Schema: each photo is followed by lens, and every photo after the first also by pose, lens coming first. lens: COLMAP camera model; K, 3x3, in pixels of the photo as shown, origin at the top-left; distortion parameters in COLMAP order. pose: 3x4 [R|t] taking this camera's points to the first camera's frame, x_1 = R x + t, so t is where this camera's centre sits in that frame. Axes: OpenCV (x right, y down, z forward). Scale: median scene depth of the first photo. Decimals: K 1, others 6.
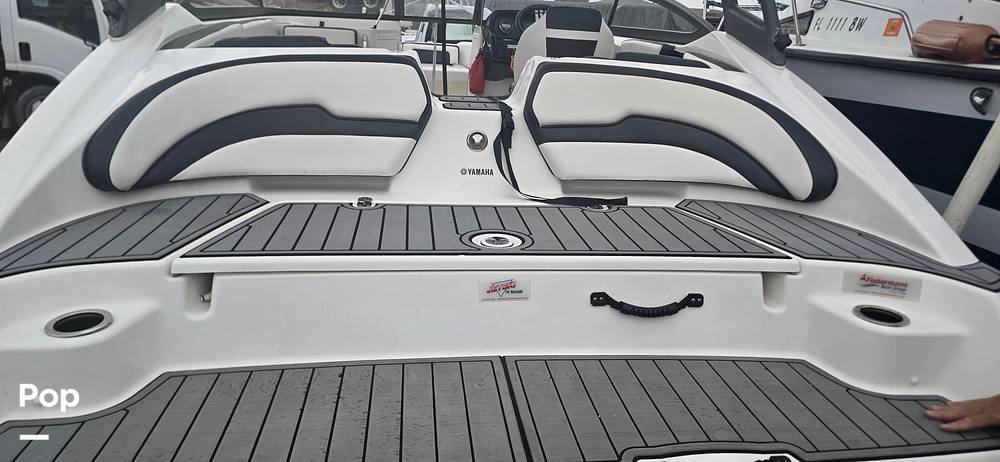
lens RADIAL K [[659.3, 0, 500.0], [0, 659.3, 231.0], [0, 0, 1]] dist [0.045563, 0.000066]
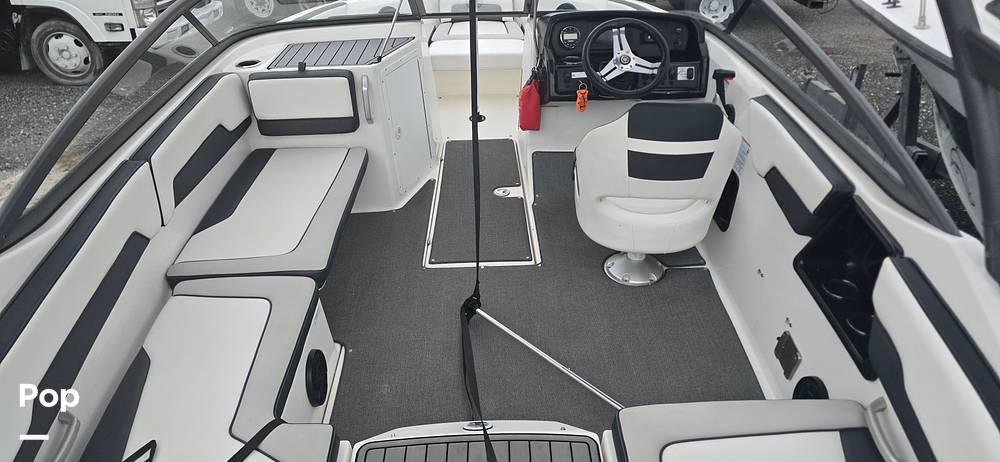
lens RADIAL K [[659.3, 0, 500.0], [0, 659.3, 231.0], [0, 0, 1]] dist [0.045563, 0.000066]
pose [[0.992989, 0.000435, -0.118206, 0.019945], [0.028315, 0.970004, 0.241433, -0.310458], [0.114766, -0.243087, 0.963191, 0.312433]]
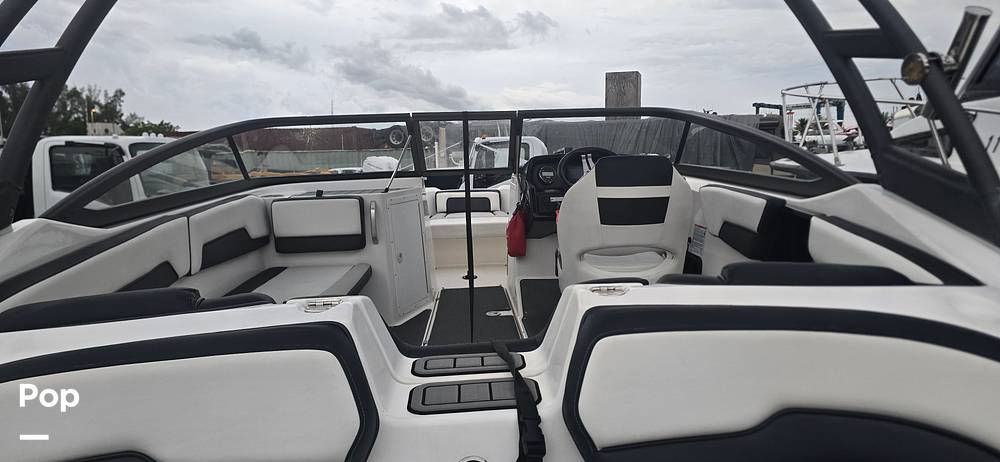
lens RADIAL K [[657.1, 0, 504.2], [0, 657.1, 231.3], [0, 0, 1]] dist [0.059761, -0.002792]
pose [[0.994063, -0.068895, -0.084216, 0.021291], [0.053394, 0.983273, -0.174138, -0.112427], [0.094804, 0.168608, 0.981113, 0.233884]]
